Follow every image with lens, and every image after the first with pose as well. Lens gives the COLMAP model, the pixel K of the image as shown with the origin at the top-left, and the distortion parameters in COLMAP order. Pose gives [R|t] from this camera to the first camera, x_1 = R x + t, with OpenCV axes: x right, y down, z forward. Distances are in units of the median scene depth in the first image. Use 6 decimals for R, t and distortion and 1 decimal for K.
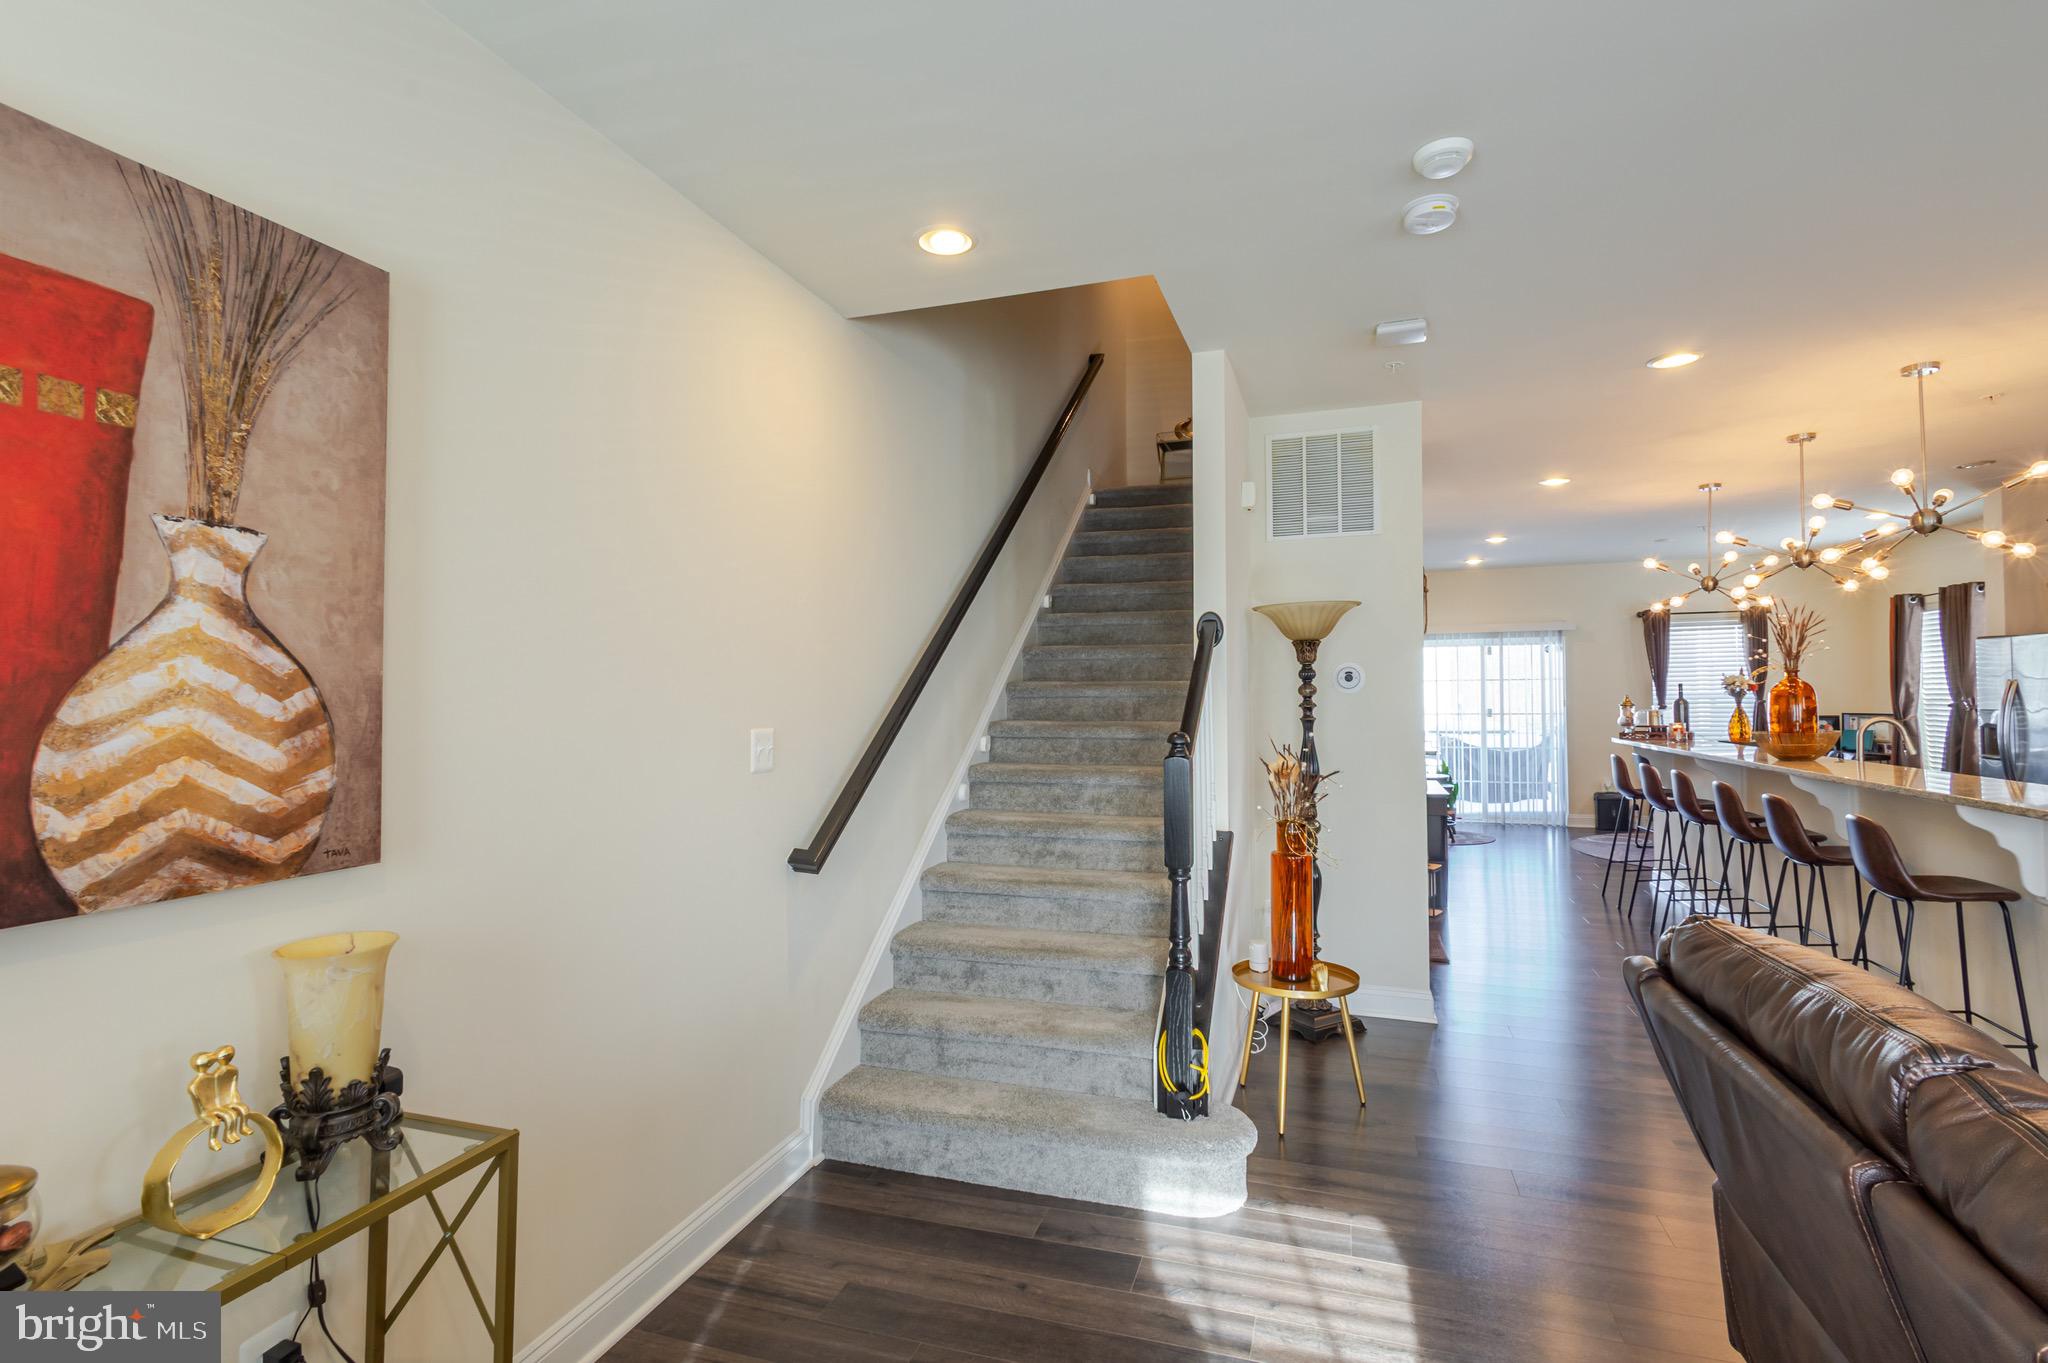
lens RADIAL K [[969.3, 0, 1037.1], [0, 969.3, 695.6], [0, 0, 1]] dist [0.004507, 0.000674]
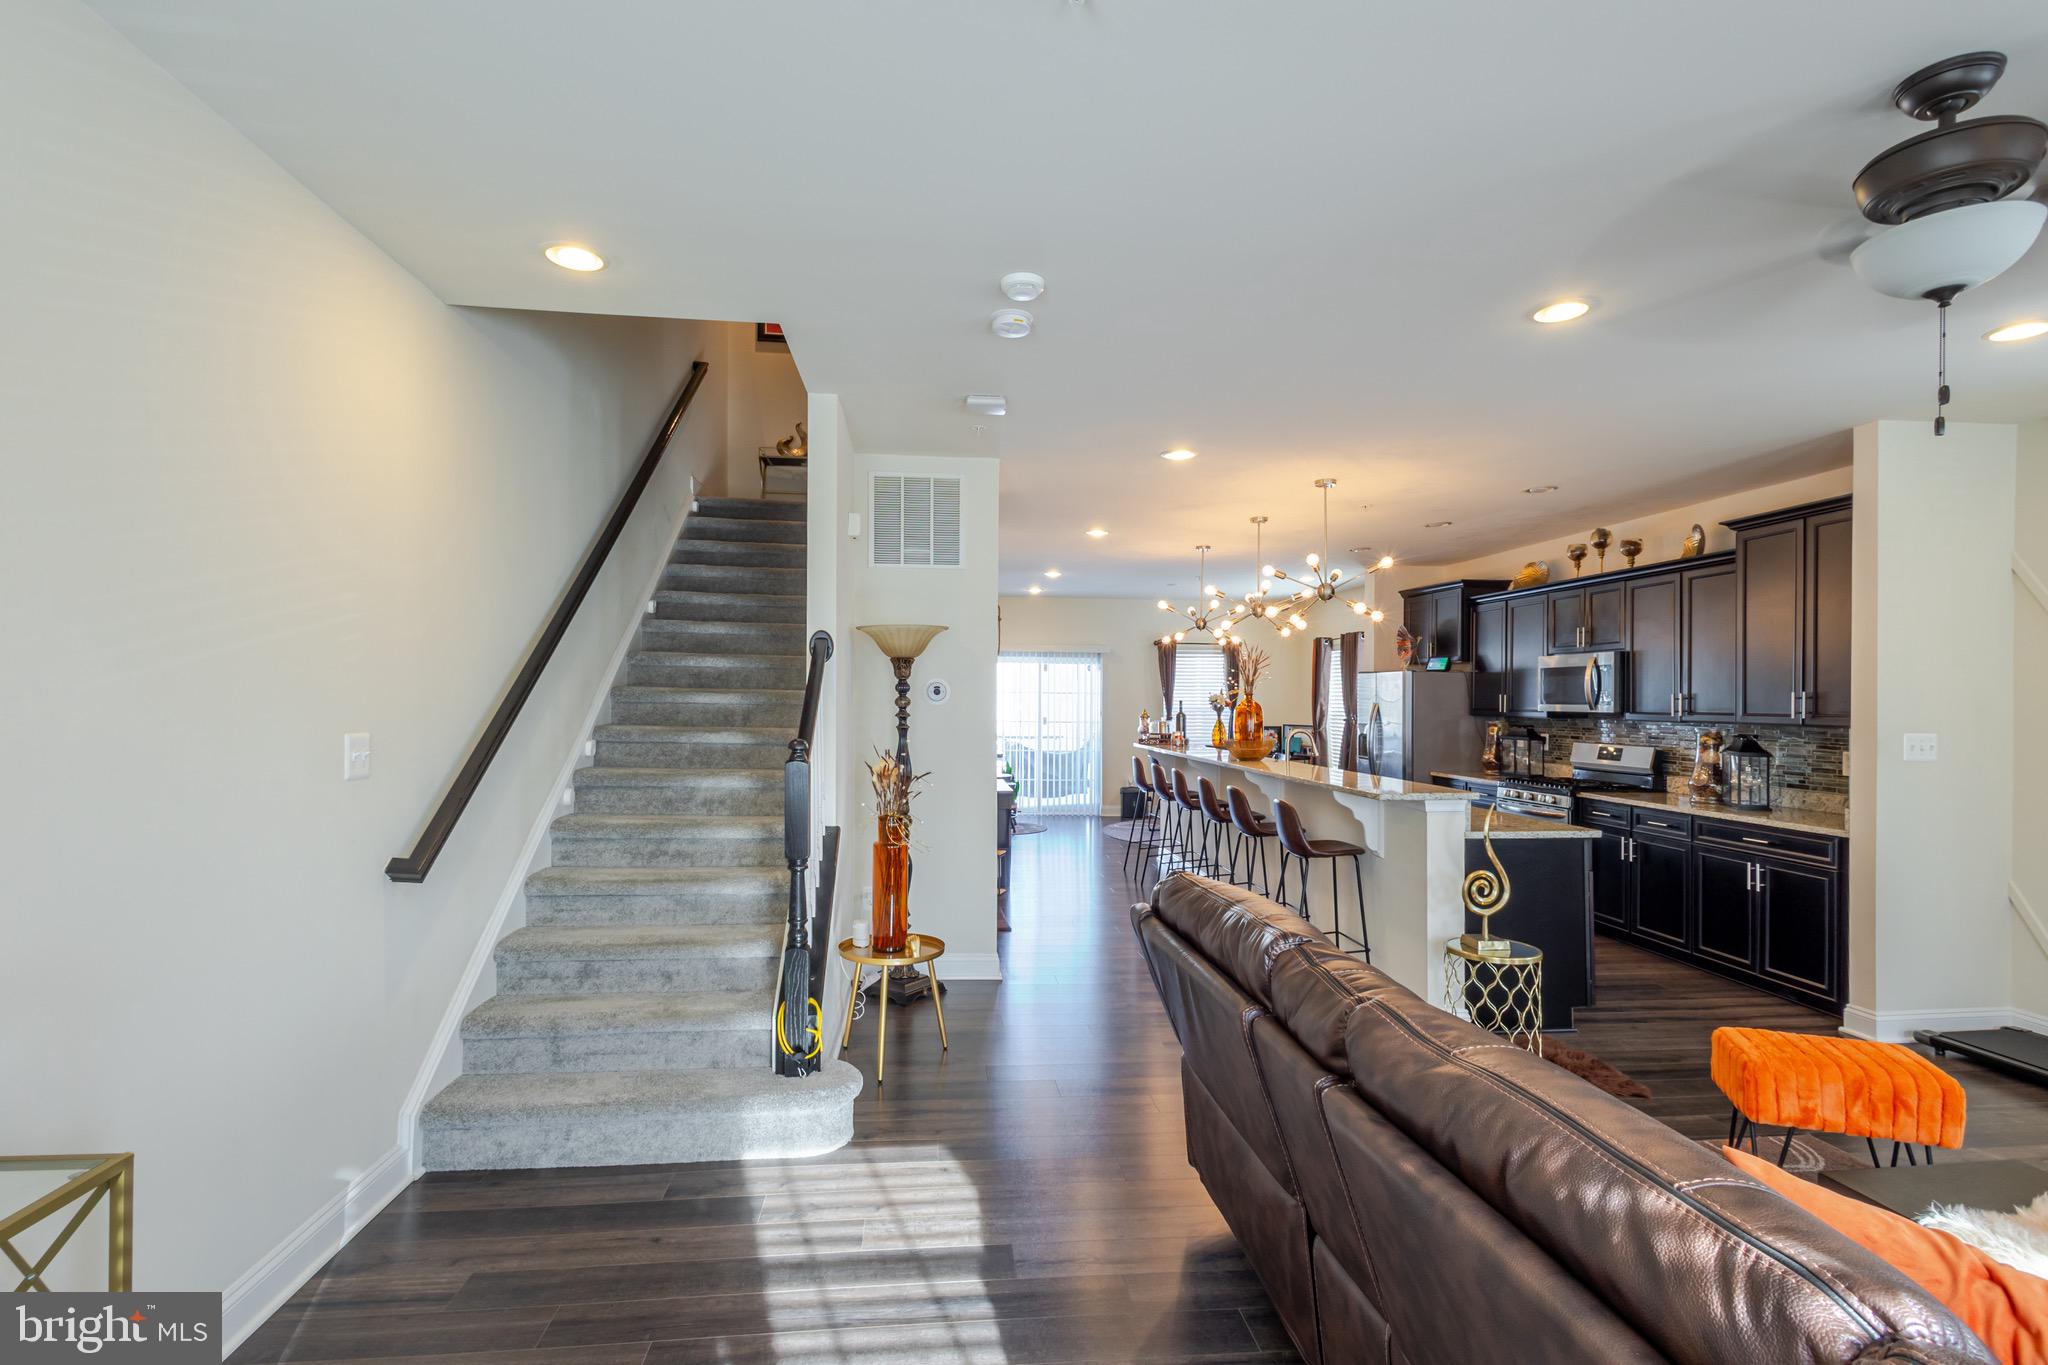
lens RADIAL K [[942.3, 0, 1024.0], [0, 942.3, 682.5], [0, 0, 1]] dist [-0.000157, 0.000397]
pose [[0.914826, 0.028482, 0.402844, -0.044335], [-0.021319, 0.999525, -0.022255, -0.007290], [-0.403286, 0.011771, 0.914998, -0.087425]]
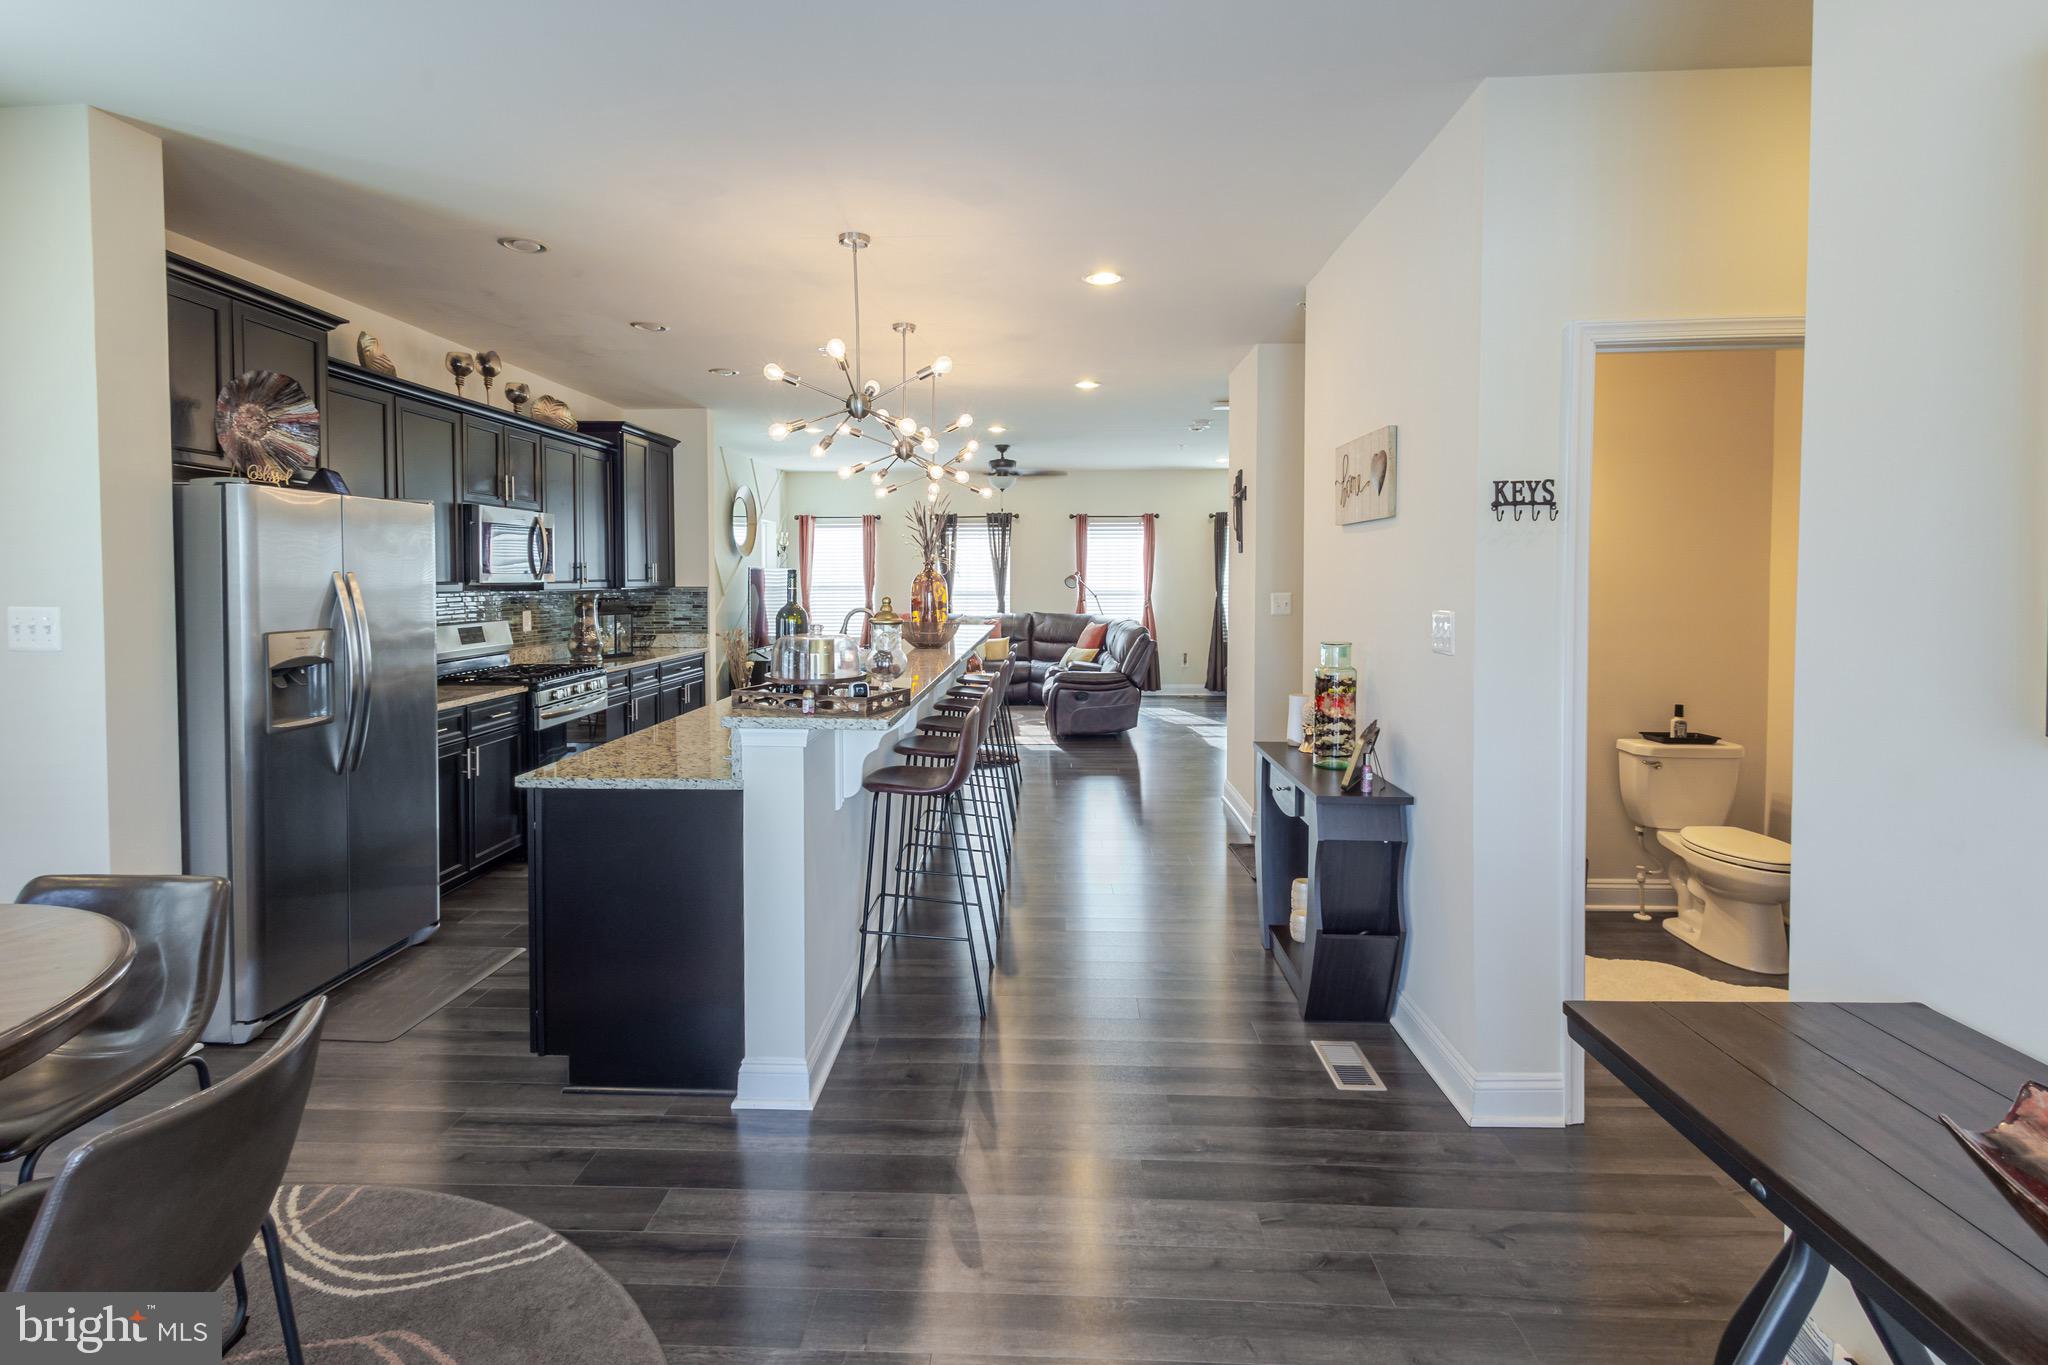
lens RADIAL K [[980.9, 0, 1026.7], [0, 980.9, 620.4], [0, 0, 1]] dist [0.027364, 0.000326]
pose [[-0.960893, 0.022725, -0.275986, 1.153192], [0.011602, 0.999056, 0.041872, -0.009605], [0.276677, 0.037032, -0.960249, 2.444410]]
